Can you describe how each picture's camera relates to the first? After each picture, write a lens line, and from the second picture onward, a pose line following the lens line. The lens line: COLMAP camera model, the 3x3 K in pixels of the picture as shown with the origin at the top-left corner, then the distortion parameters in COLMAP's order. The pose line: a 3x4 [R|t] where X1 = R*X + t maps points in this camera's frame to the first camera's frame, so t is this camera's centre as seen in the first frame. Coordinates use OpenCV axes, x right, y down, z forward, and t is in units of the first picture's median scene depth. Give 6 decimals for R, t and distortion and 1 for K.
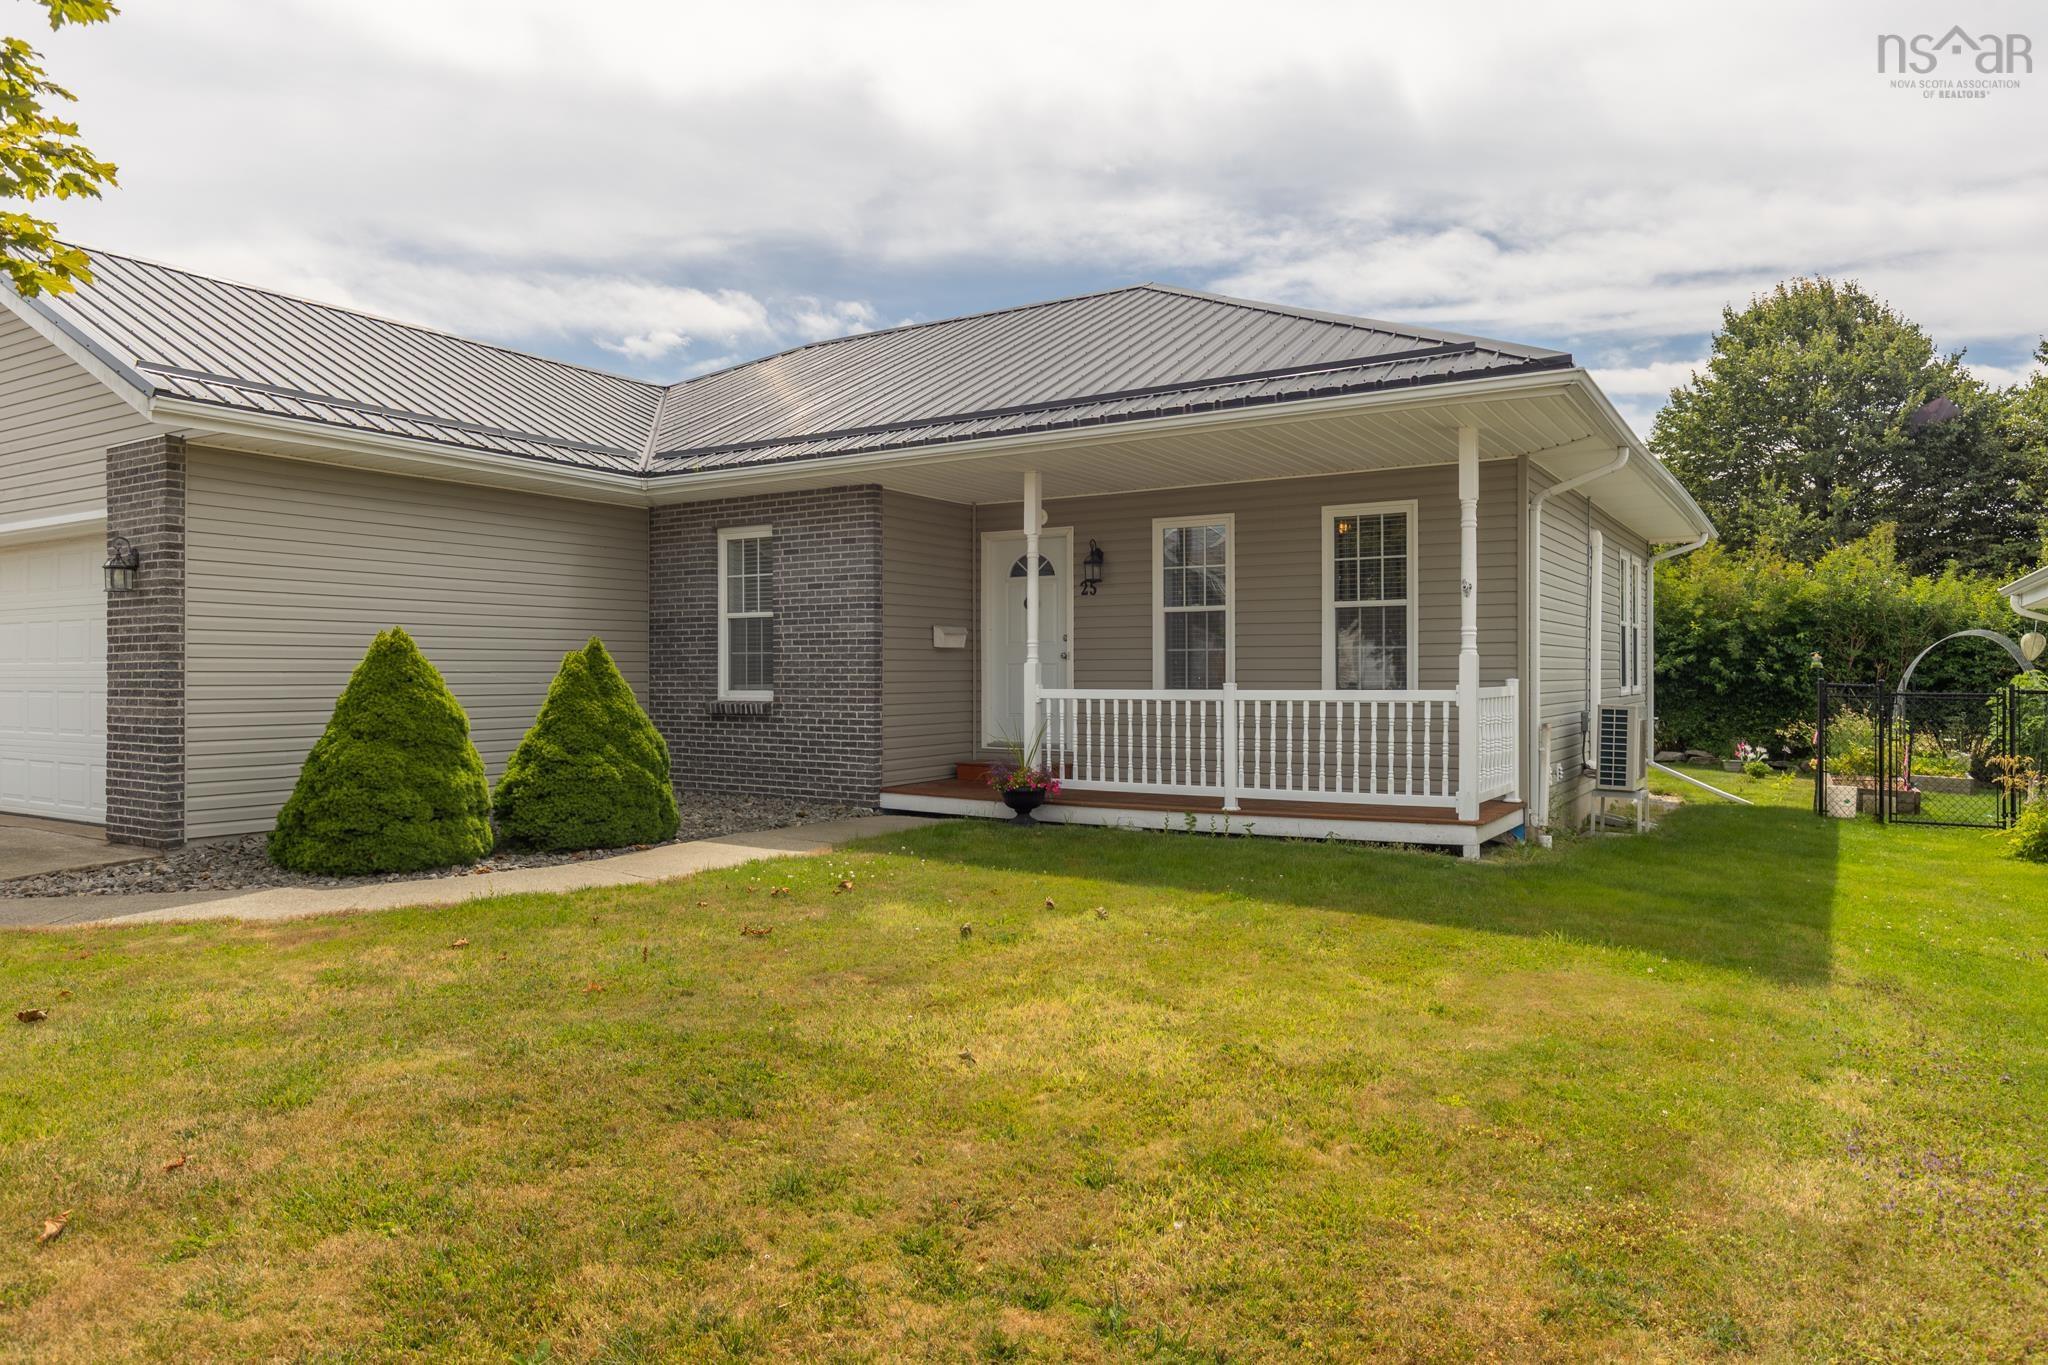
lens RADIAL K [[1288.3, 0, 1016.2], [0, 1288.3, 669.7], [0, 0, 1]] dist [-0.000030, 0.009634]
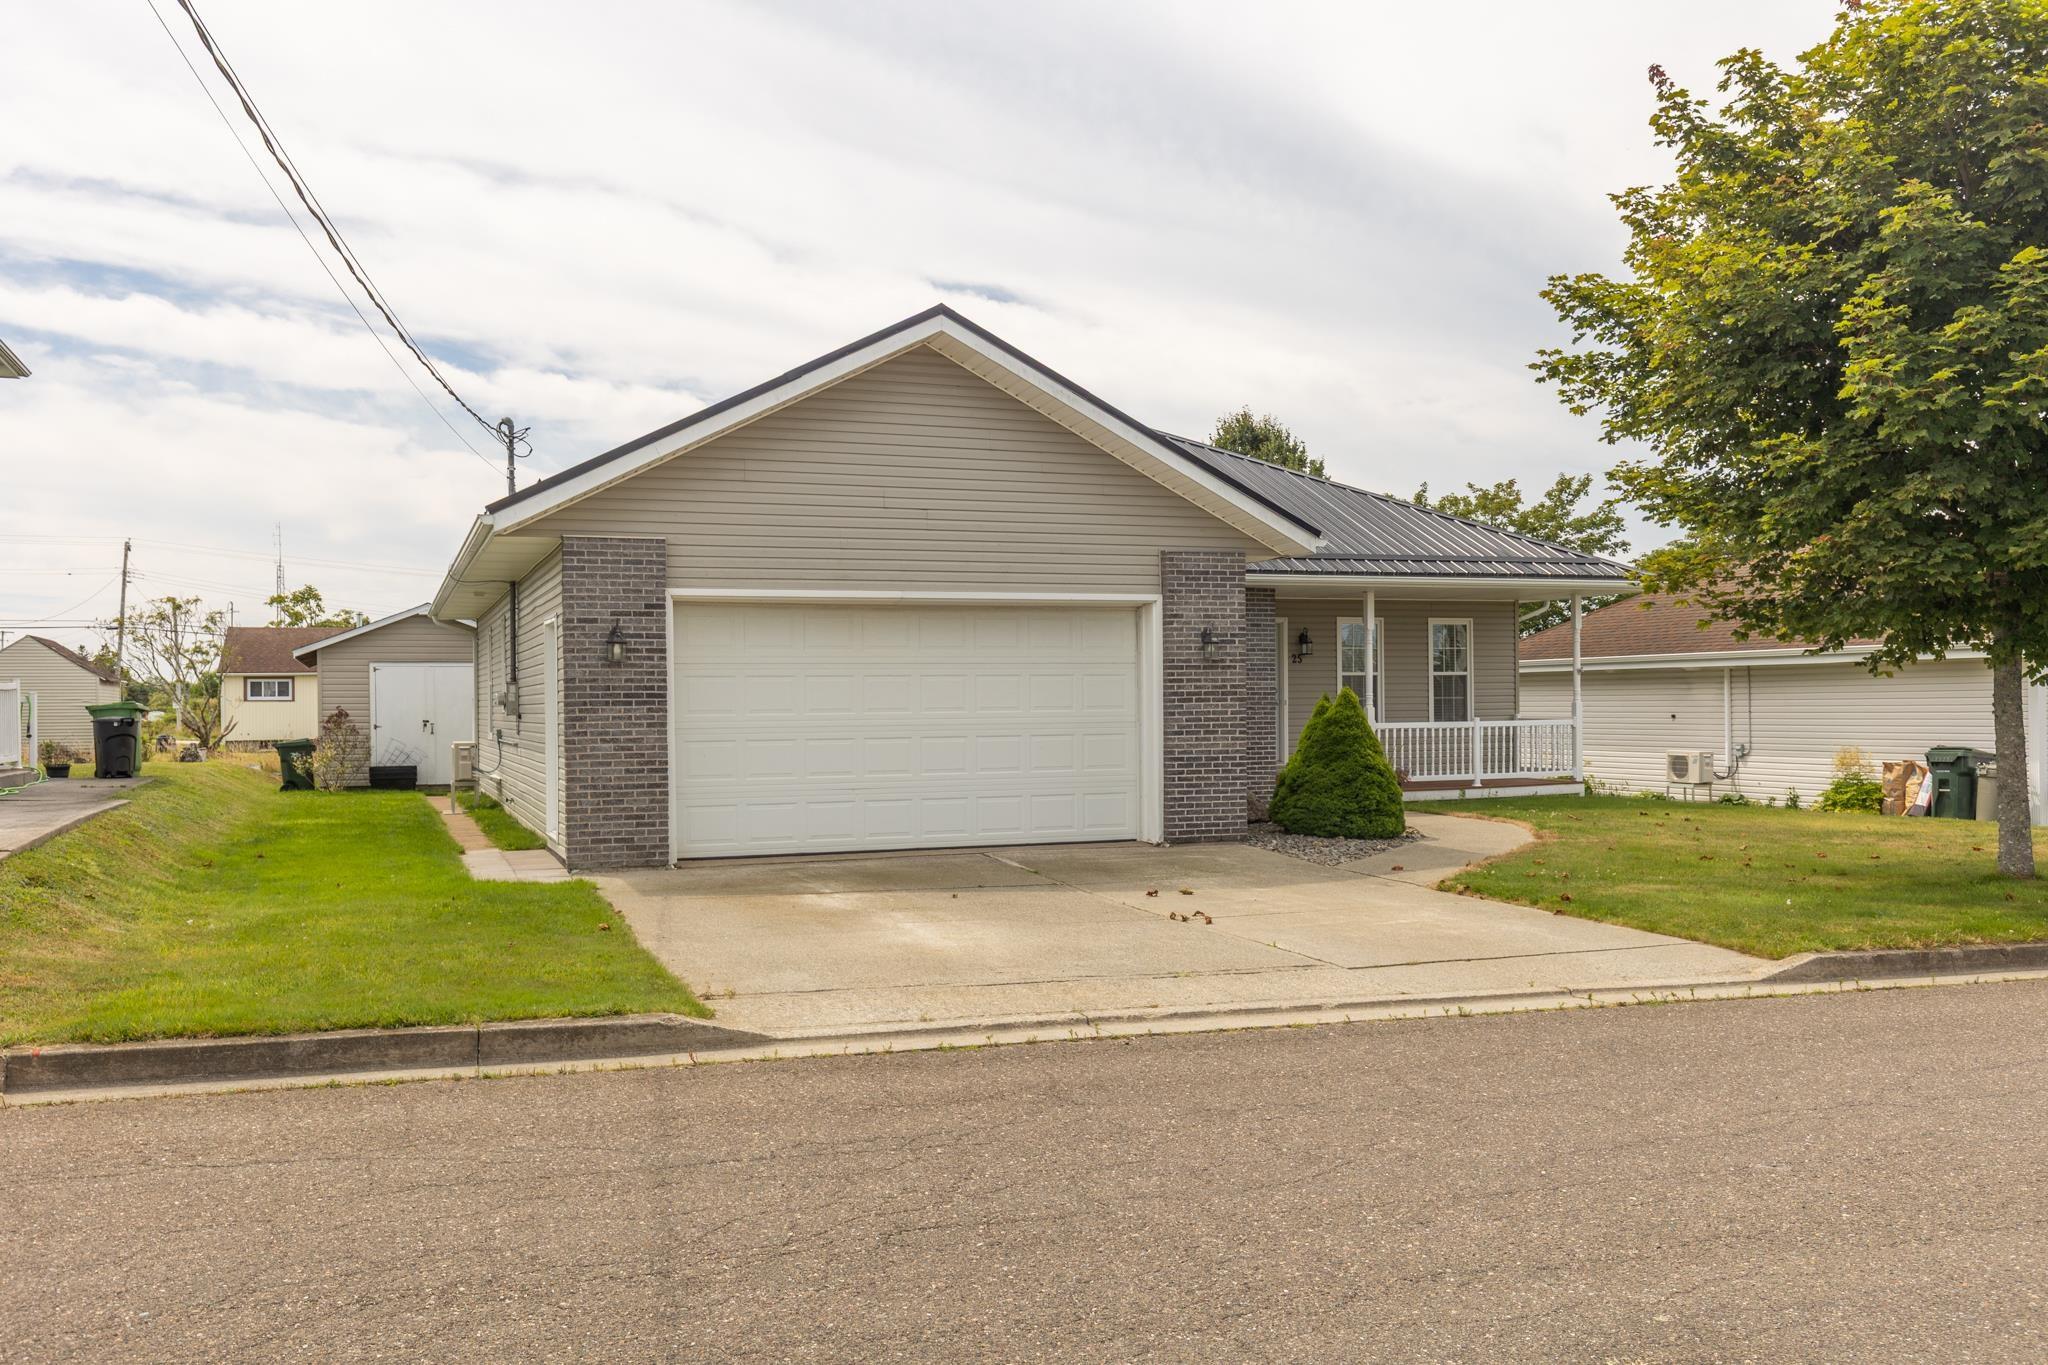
lens RADIAL K [[1662.2, 0, 1022.4], [0, 1662.2, 680.2], [0, 0, 1]] dist [0.003267, 0.002021]
pose [[0.604334, 0.008181, 0.796689, -2.041532], [0.007961, 0.999835, -0.016306, -0.009252], [-0.796691, 0.016196, 0.604169, 0.070957]]
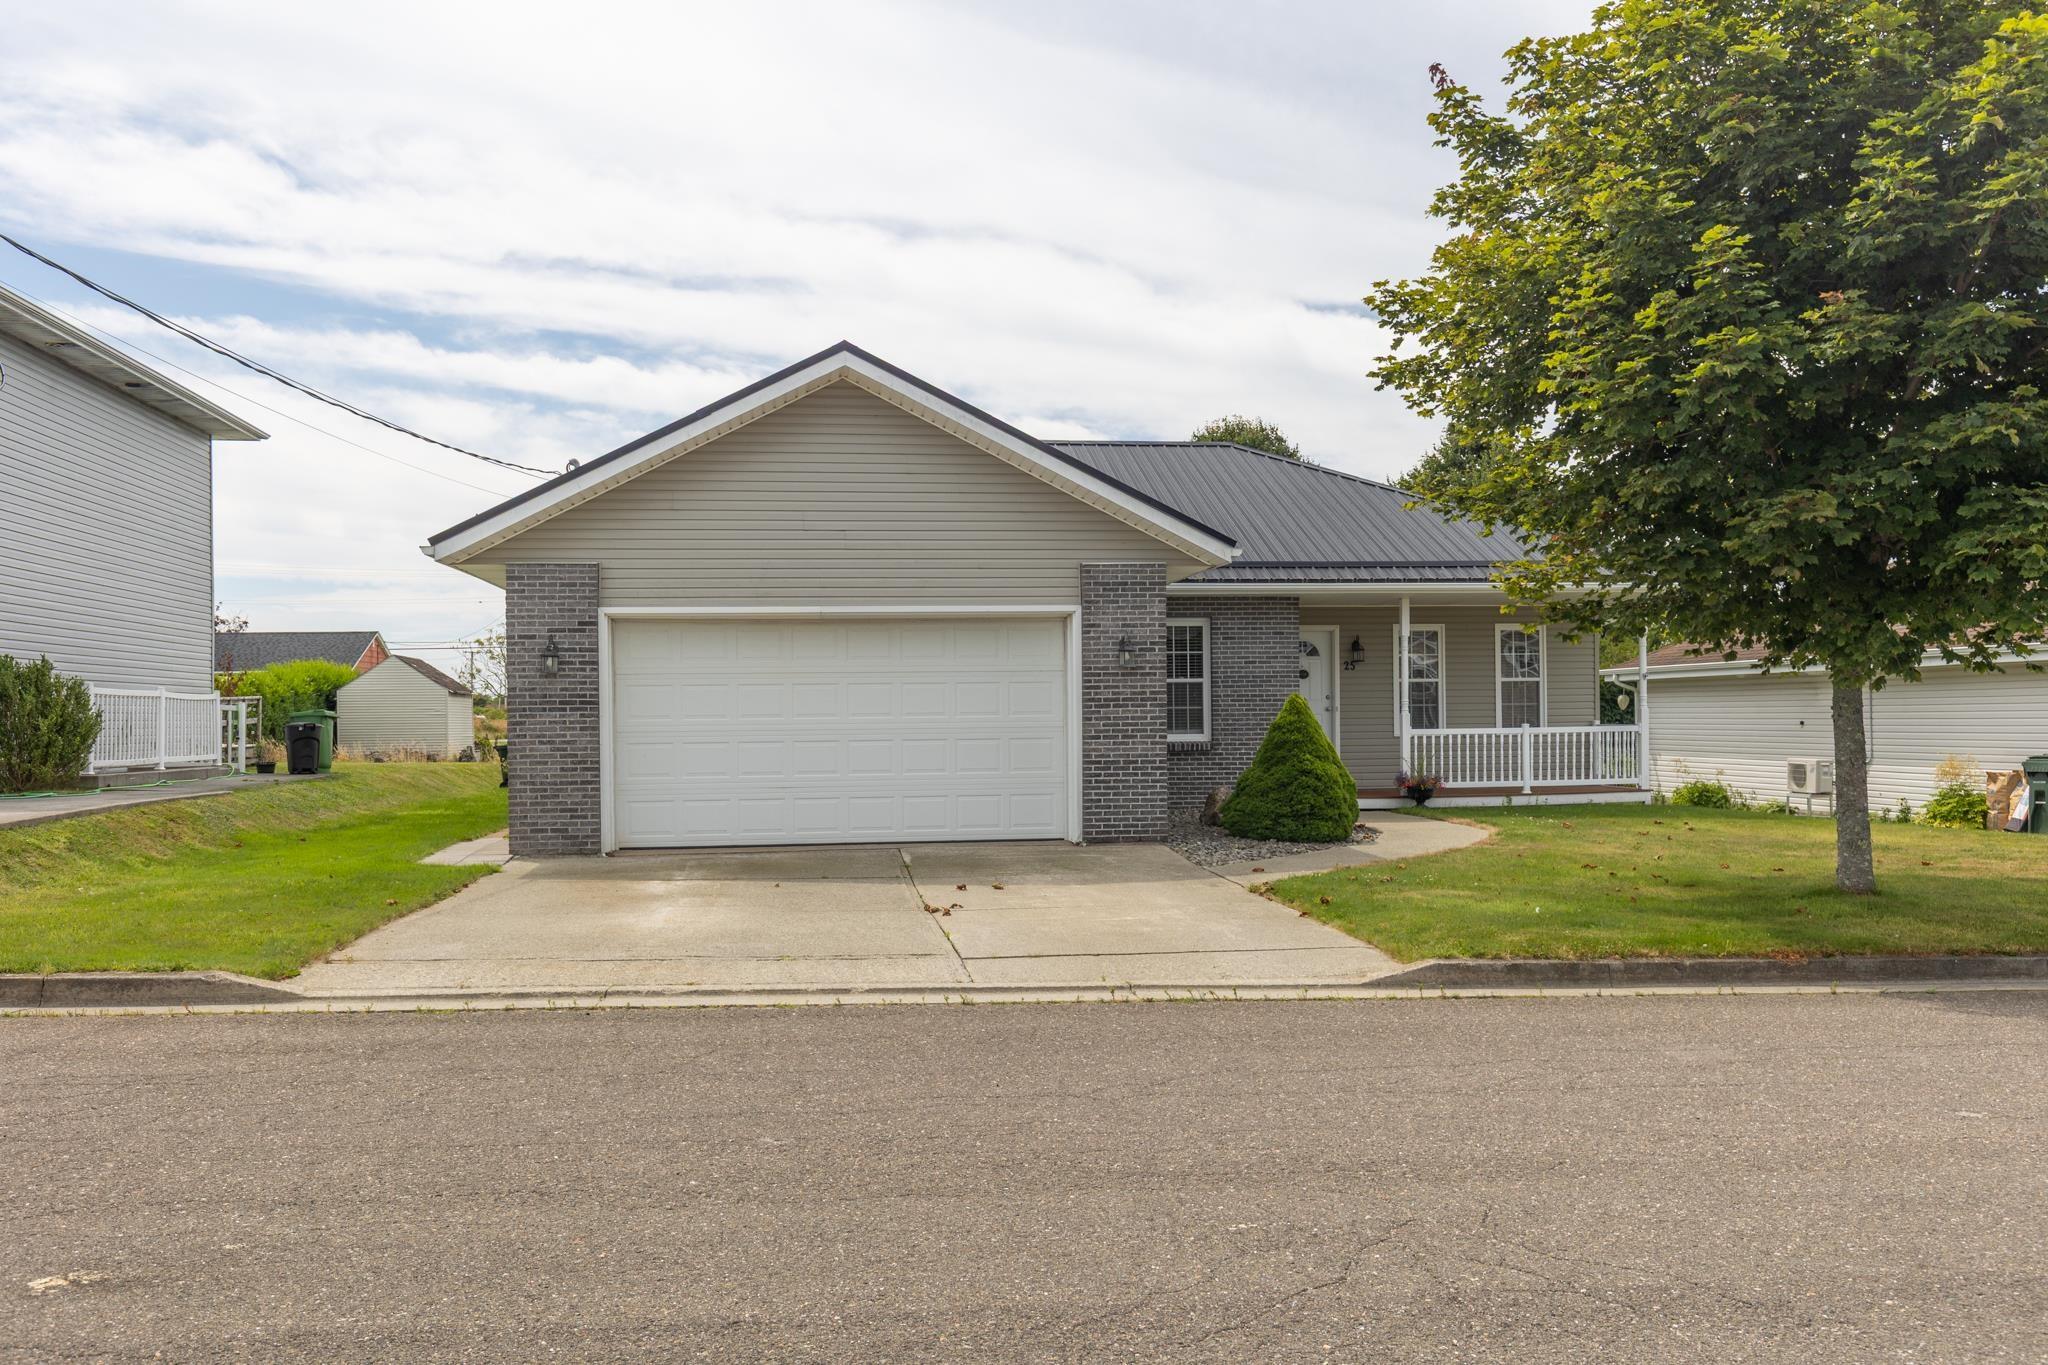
lens RADIAL K [[1585.8, 0, 1023.7], [0, 1585.8, 692.4], [0, 0, 1]] dist [0.004742, -0.001602]
pose [[0.769947, 0.004285, 0.638094, -1.745460], [0.008337, 0.999825, -0.016774, -0.002429], [-0.638054, 0.018235, 0.769776, -0.270994]]
